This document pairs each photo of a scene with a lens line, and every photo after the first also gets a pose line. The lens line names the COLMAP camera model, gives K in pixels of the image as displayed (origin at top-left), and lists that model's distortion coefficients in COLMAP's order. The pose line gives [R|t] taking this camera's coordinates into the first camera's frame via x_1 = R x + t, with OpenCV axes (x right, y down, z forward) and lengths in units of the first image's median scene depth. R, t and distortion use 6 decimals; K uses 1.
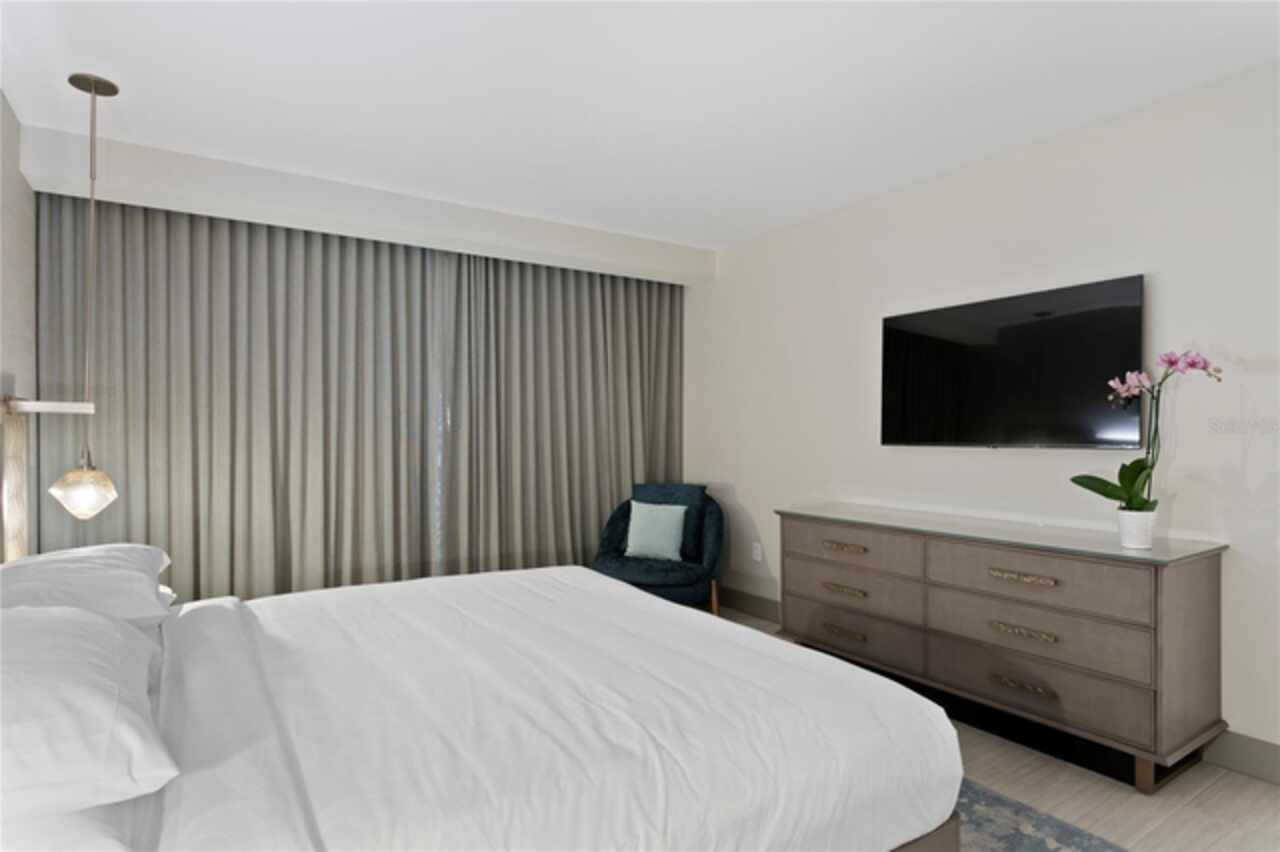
lens RADIAL K [[683.8, 0, 640.0], [0, 683.8, 426.0], [0, 0, 1]] dist [-0.000234, -0.000024]
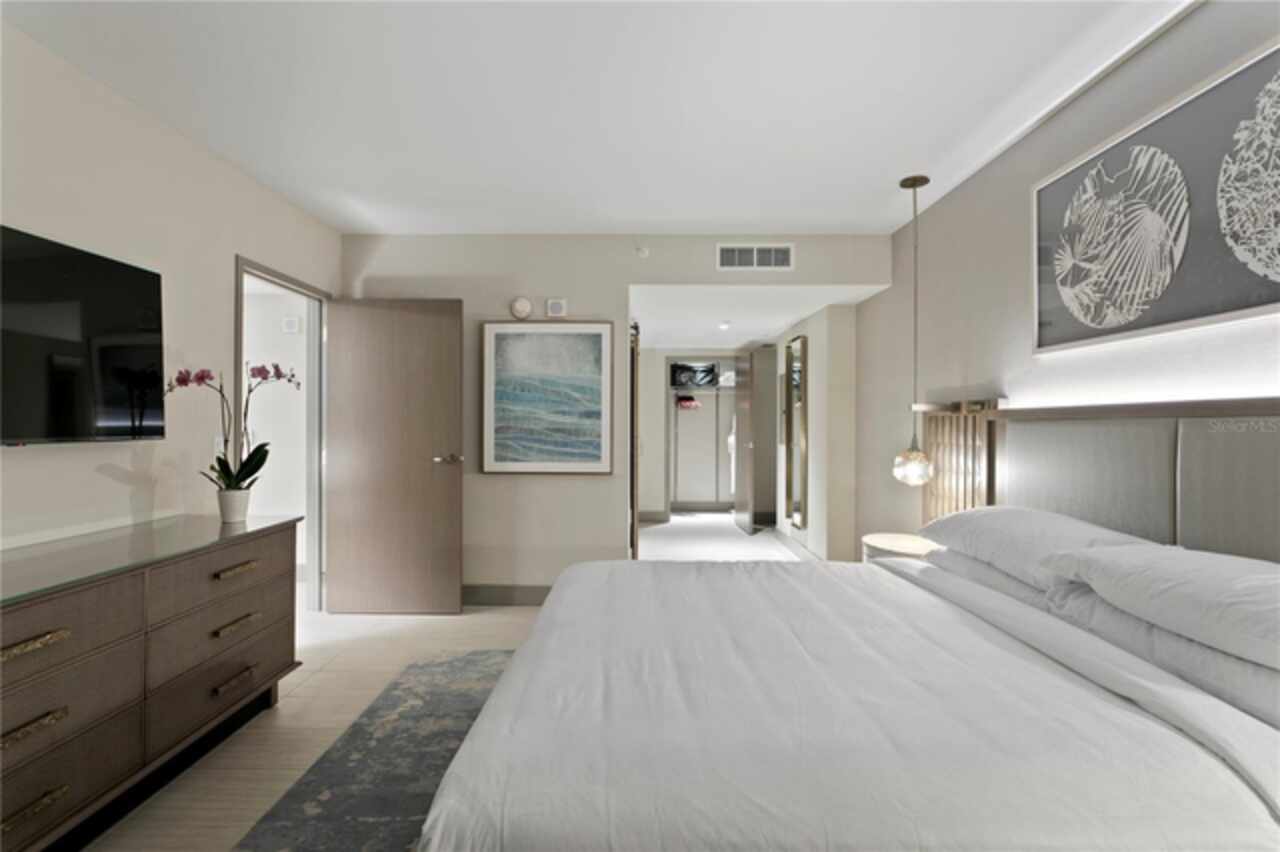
lens RADIAL K [[644.8, 0, 640.0], [0, 644.8, 426.0], [0, 0, 1]] dist [-0.000264, 0.000445]
pose [[-0.834477, 0.004068, 0.551027, -0.500082], [-0.003550, 0.999912, -0.012759, 0.020549], [-0.551031, -0.012603, -0.834390, 1.618215]]
